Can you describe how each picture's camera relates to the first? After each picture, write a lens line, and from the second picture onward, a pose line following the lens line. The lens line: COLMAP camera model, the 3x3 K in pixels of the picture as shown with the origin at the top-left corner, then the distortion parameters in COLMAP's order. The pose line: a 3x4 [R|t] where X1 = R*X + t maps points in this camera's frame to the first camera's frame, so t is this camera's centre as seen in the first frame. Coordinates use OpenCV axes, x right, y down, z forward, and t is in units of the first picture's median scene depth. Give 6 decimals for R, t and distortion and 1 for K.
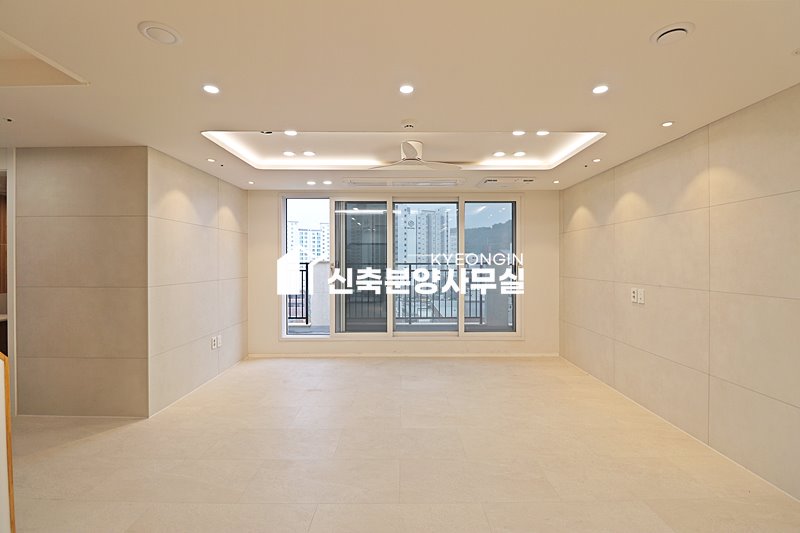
lens RADIAL K [[368.8, 0, 399.4], [0, 368.8, 260.5], [0, 0, 1]] dist [-0.004879, -0.009890]
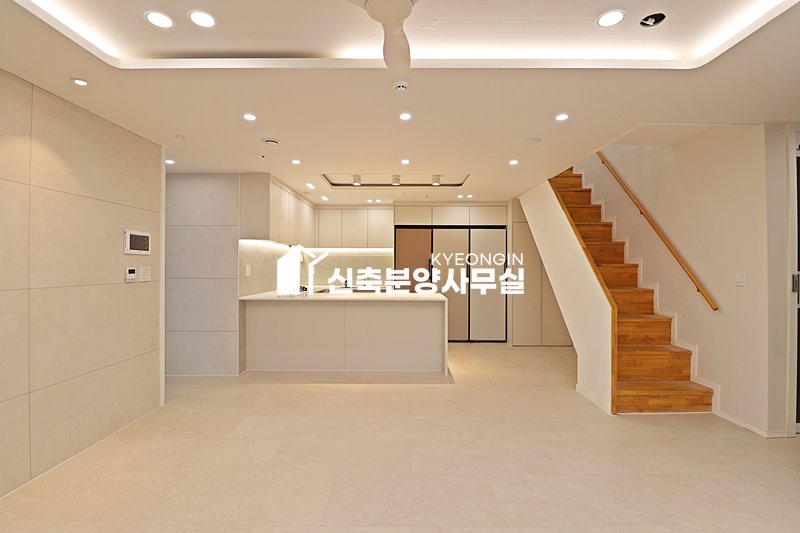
lens RADIAL K [[368.8, 0, 402.0], [0, 368.8, 263.2], [0, 0, 1]] dist [-0.004879, -0.009890]
pose [[-0.999924, -0.000477, 0.012318, 0.009561], [-0.000607, 0.999944, -0.010535, 0.020048], [-0.012312, -0.010542, -0.999869, 1.068241]]
